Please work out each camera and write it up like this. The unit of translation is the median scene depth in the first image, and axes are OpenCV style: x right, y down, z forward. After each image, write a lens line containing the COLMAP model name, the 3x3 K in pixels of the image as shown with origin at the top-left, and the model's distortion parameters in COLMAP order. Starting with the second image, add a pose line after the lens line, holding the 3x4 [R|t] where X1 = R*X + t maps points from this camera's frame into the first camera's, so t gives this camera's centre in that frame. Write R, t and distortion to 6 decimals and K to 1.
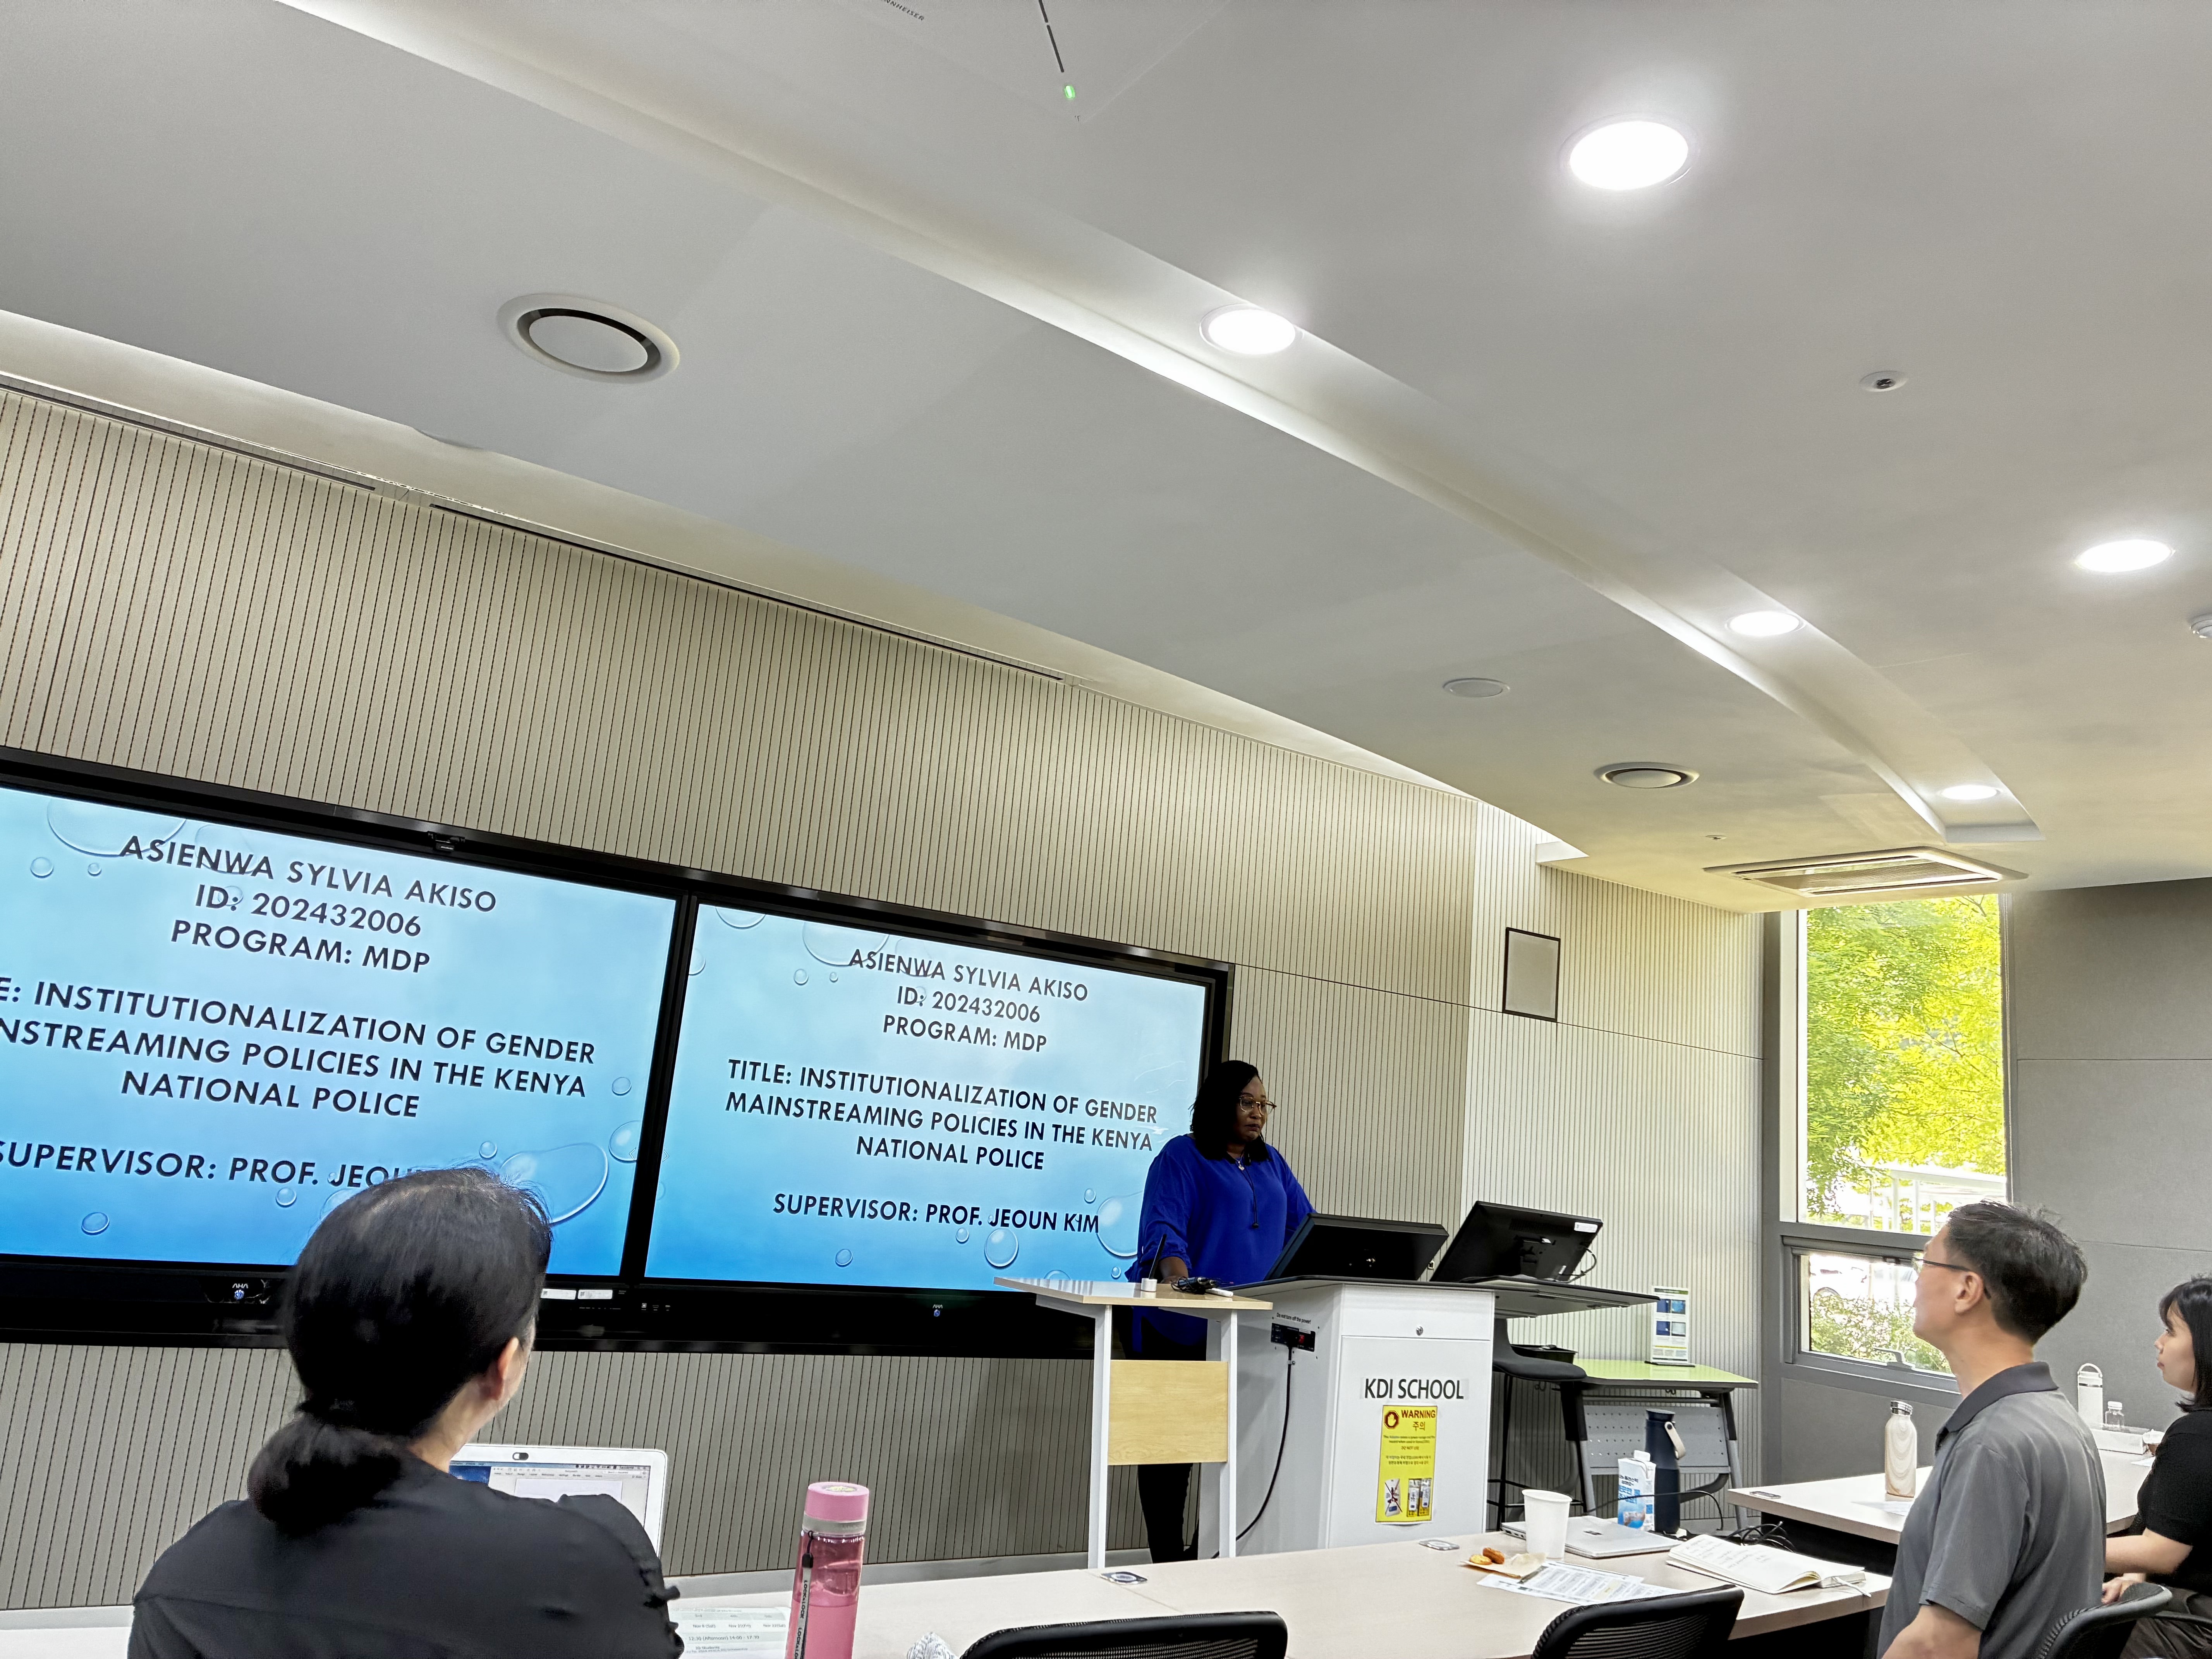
lens RADIAL K [[1679.1, 0, 1112.4], [0, 1679.1, 842.0], [0, 0, 1]] dist [0.021667, -0.007866]
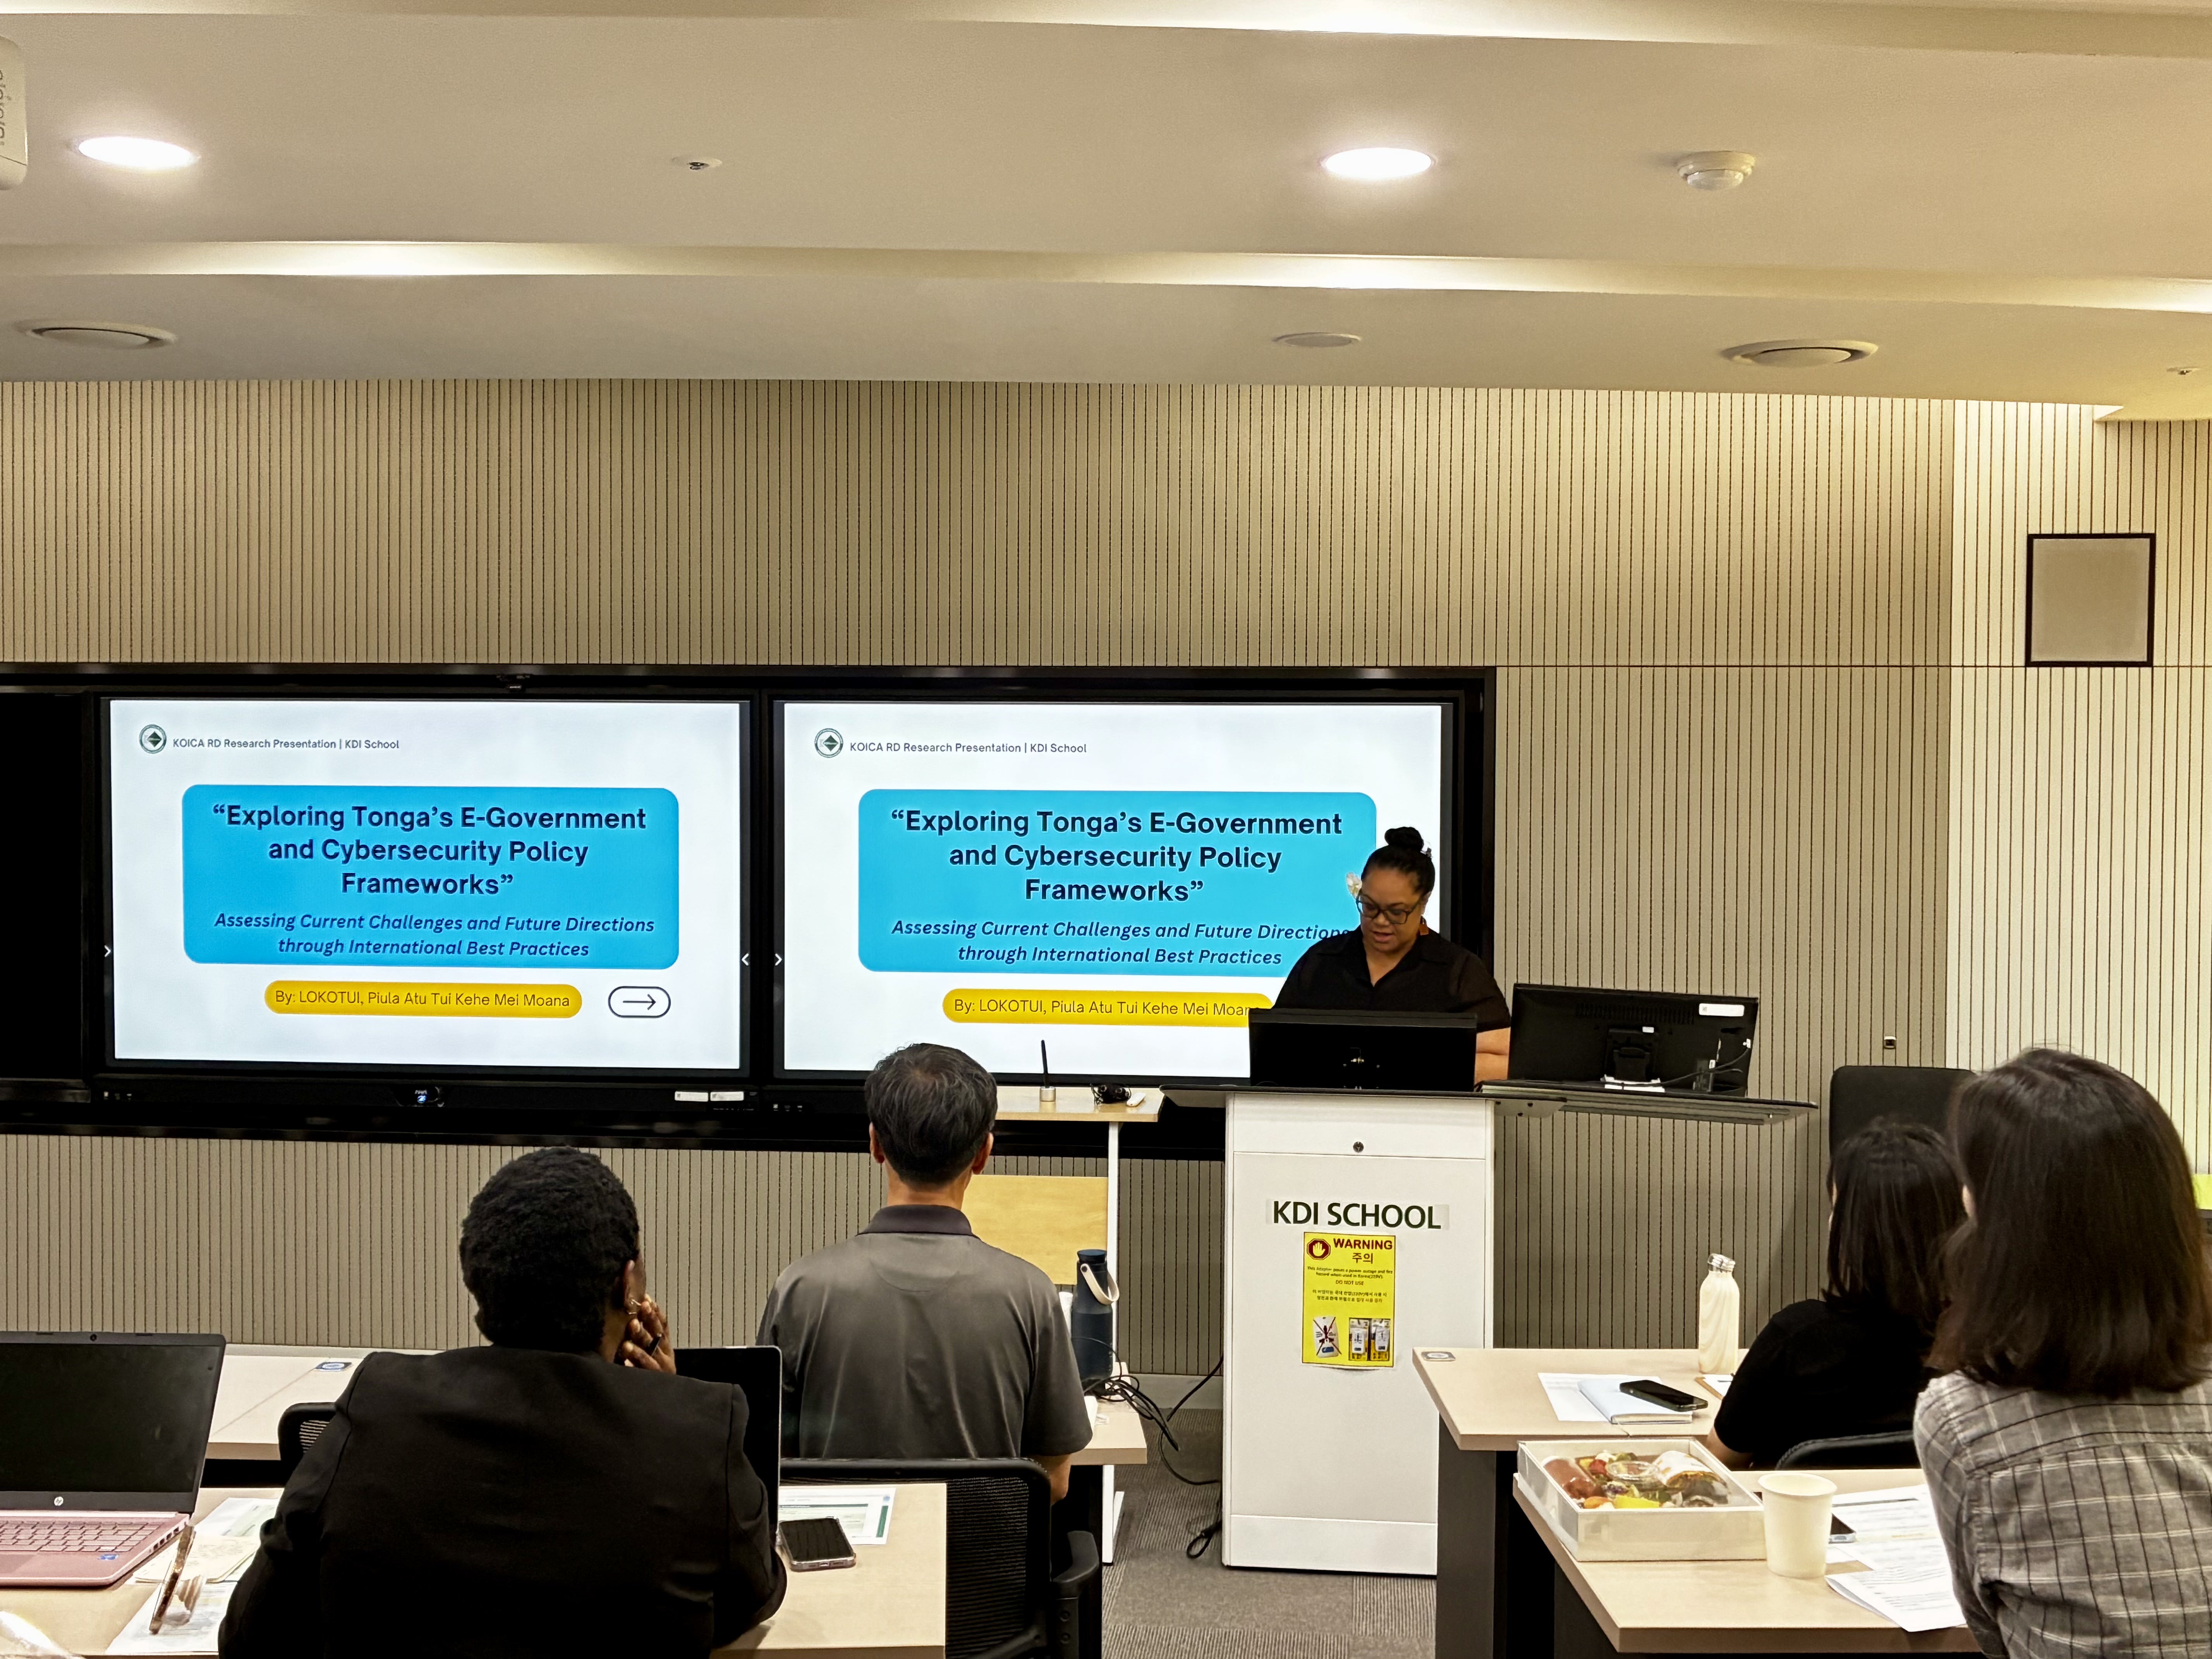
lens RADIAL K [[2528.0, 0, 1101.4], [0, 2528.0, 818.9], [0, 0, 1]] dist [0.066359, 0.000000]
pose [[0.750346, -0.066171, -0.657726, 0.917688], [0.184348, 0.976451, 0.112071, -0.026955], [0.634821, -0.205342, 0.744874, 0.035235]]
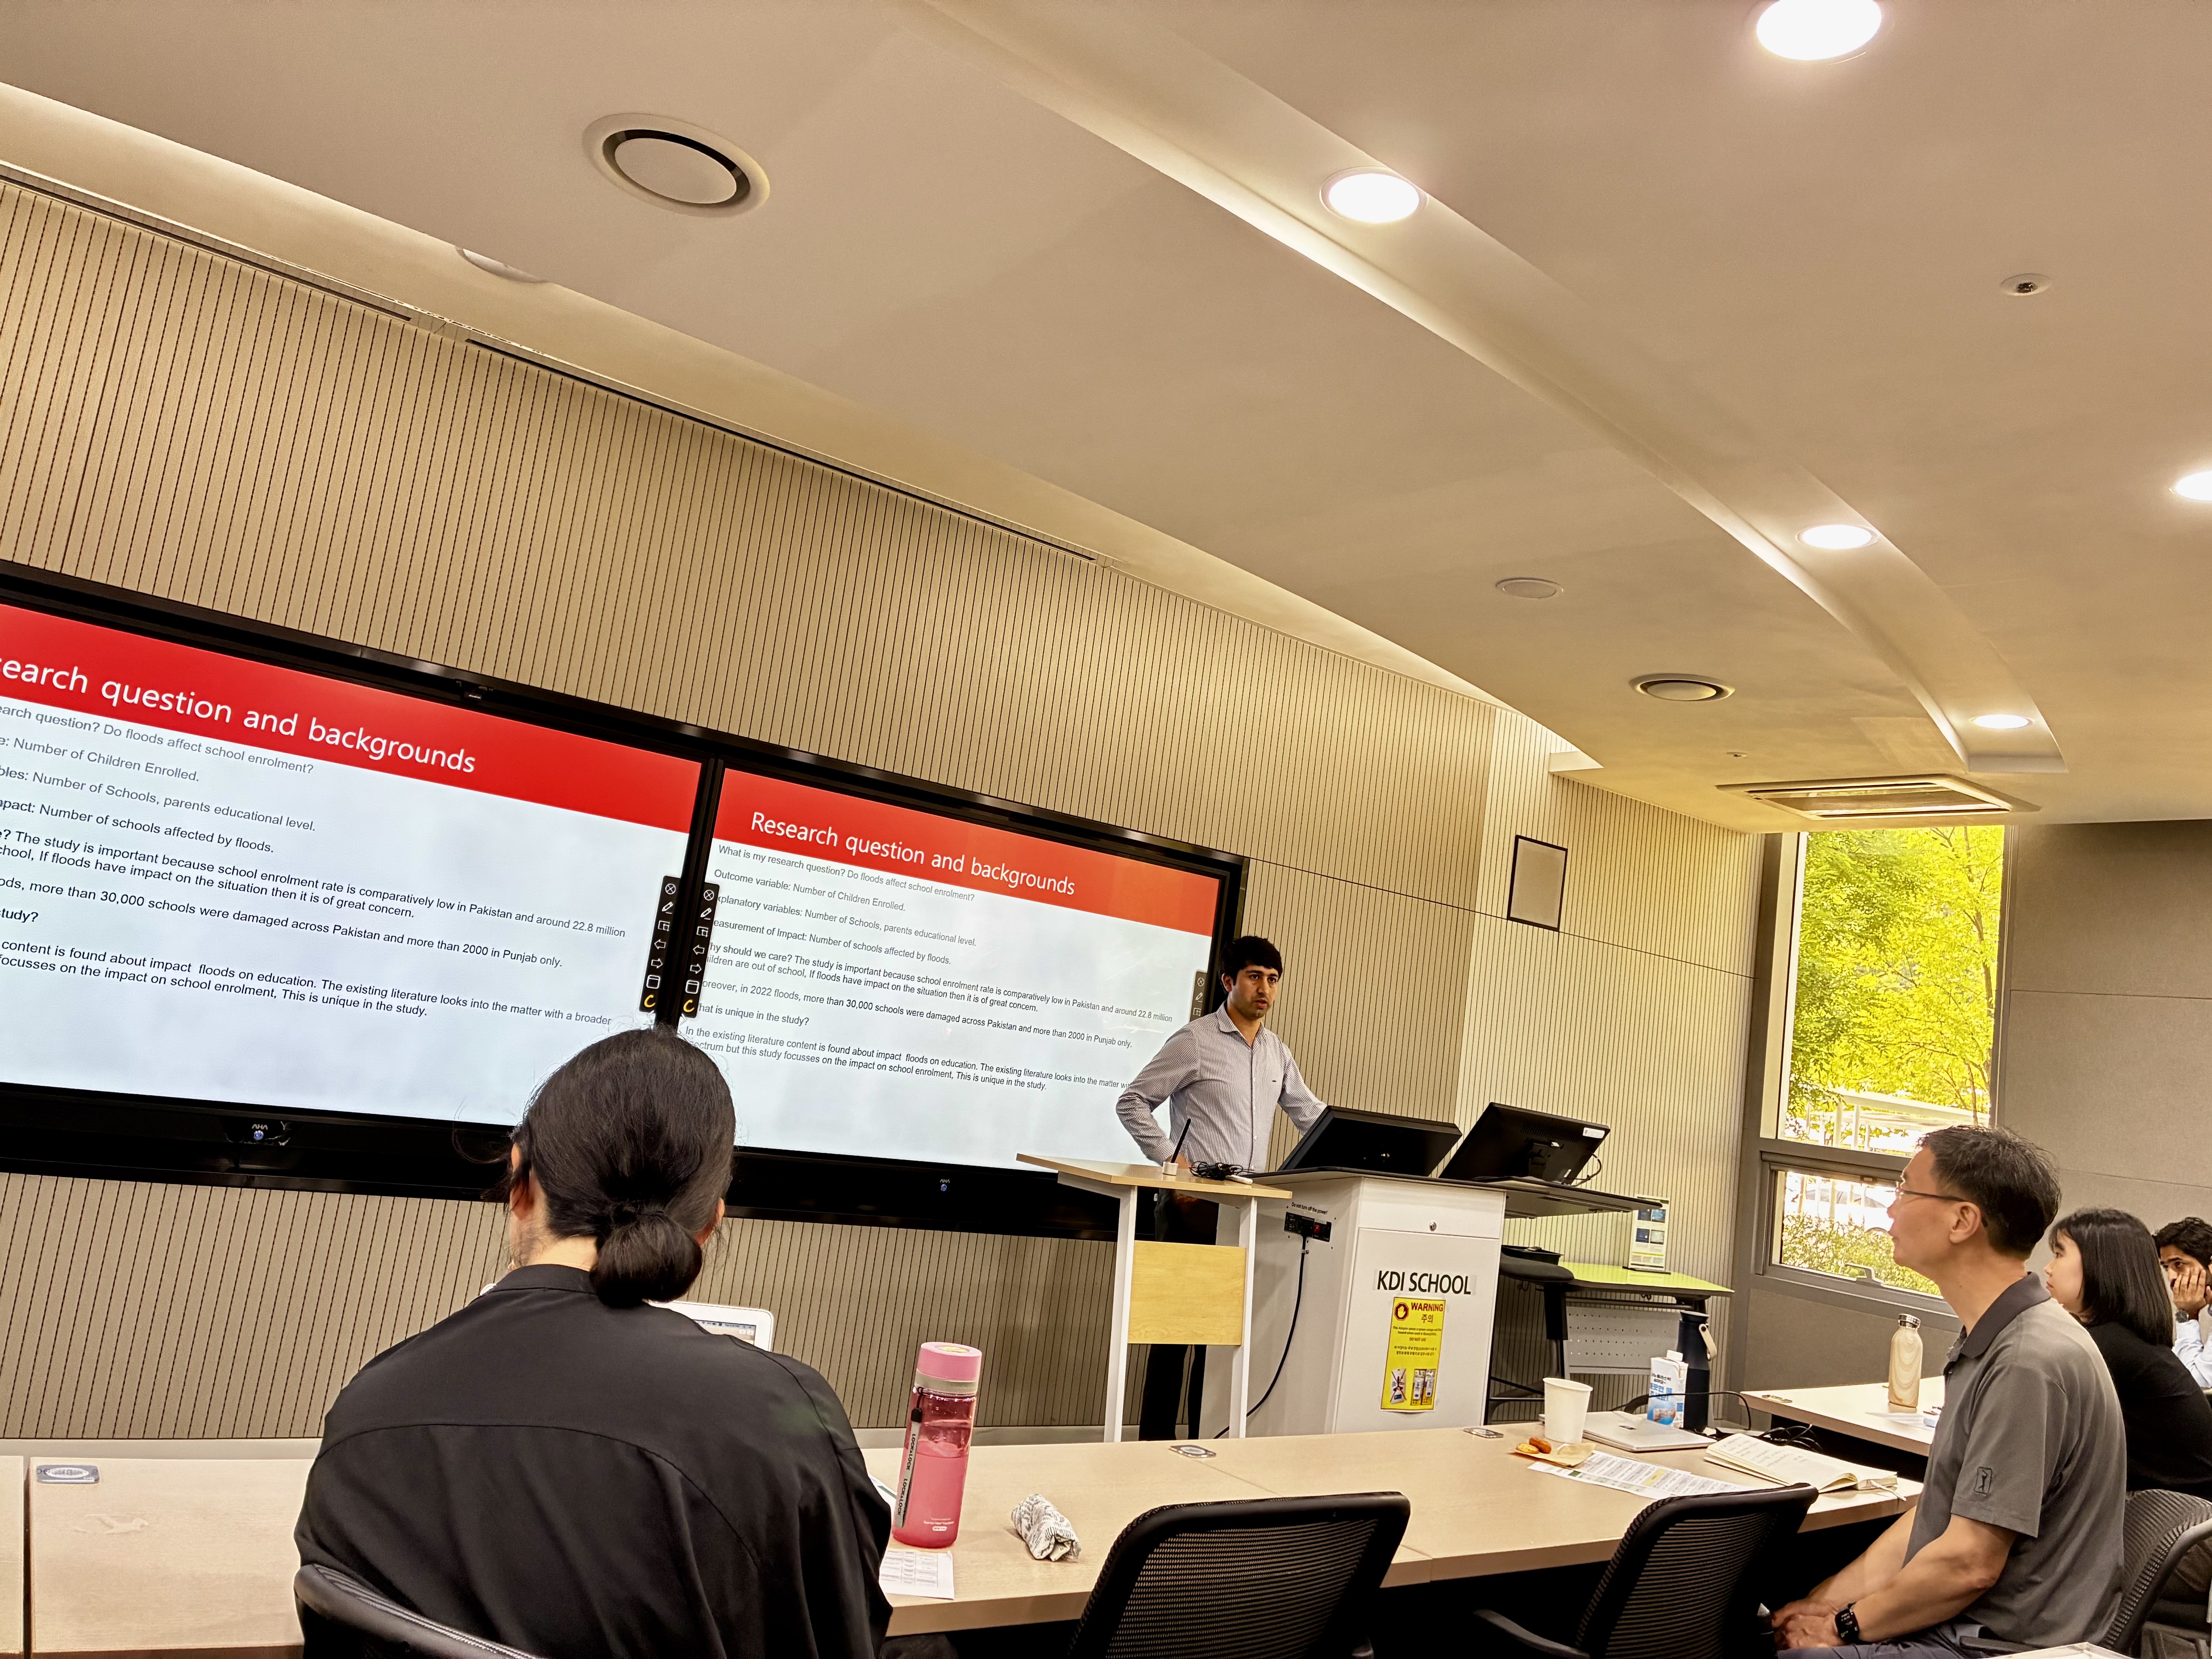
lens RADIAL K [[1679.1, 0, 1105.4], [0, 1679.1, 835.5], [0, 0, 1]] dist [0.021667, -0.007866]
pose [[0.998487, 0.050131, 0.022581, -0.048278], [-0.051370, 0.996989, 0.058079, 0.008658], [-0.019602, -0.059151, 0.998057, 0.011798]]
